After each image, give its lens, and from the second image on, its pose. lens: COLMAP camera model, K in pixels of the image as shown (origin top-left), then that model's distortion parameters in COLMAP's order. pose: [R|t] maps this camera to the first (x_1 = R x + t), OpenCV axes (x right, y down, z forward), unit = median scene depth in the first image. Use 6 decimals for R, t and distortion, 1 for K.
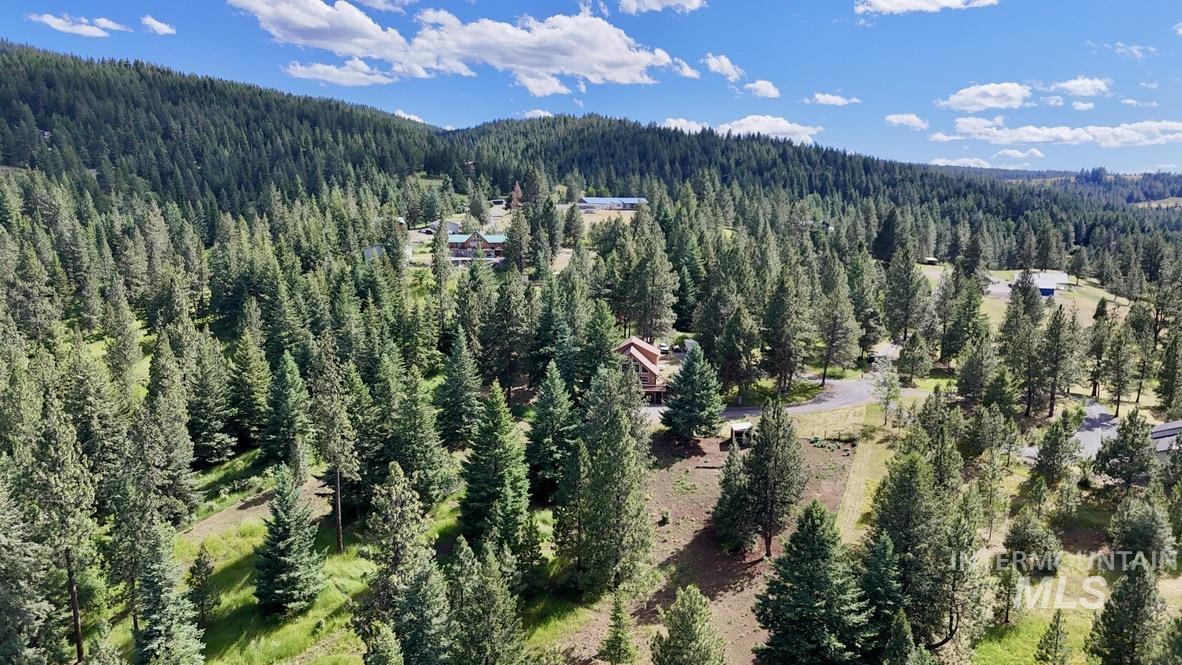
lens RADIAL K [[819.0, 0, 591.4], [0, 819.0, 332.5], [0, 0, 1]] dist [0.004177, -0.001623]
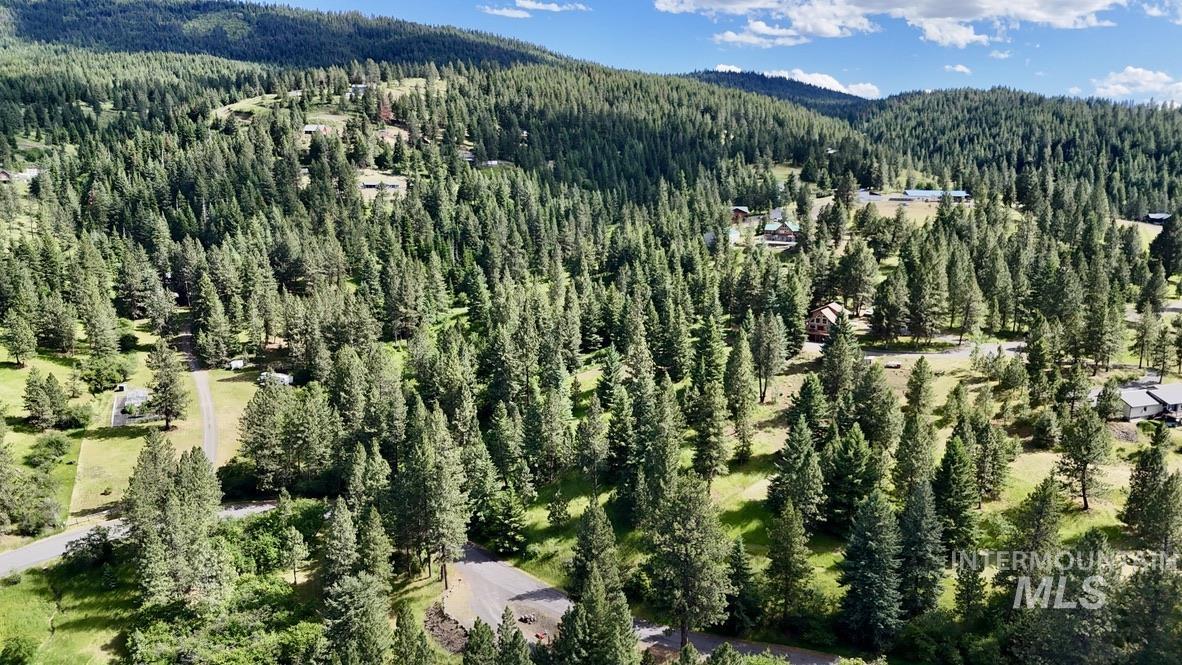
lens RADIAL K [[921.2, 0, 590.9], [0, 921.2, 332.6], [0, 0, 1]] dist [-0.001251, 0.005407]
pose [[0.877862, 0.094029, -0.469593, 0.367883], [-0.077348, 0.995500, 0.054738, 0.000491], [0.472627, -0.011730, 0.881185, -0.606215]]
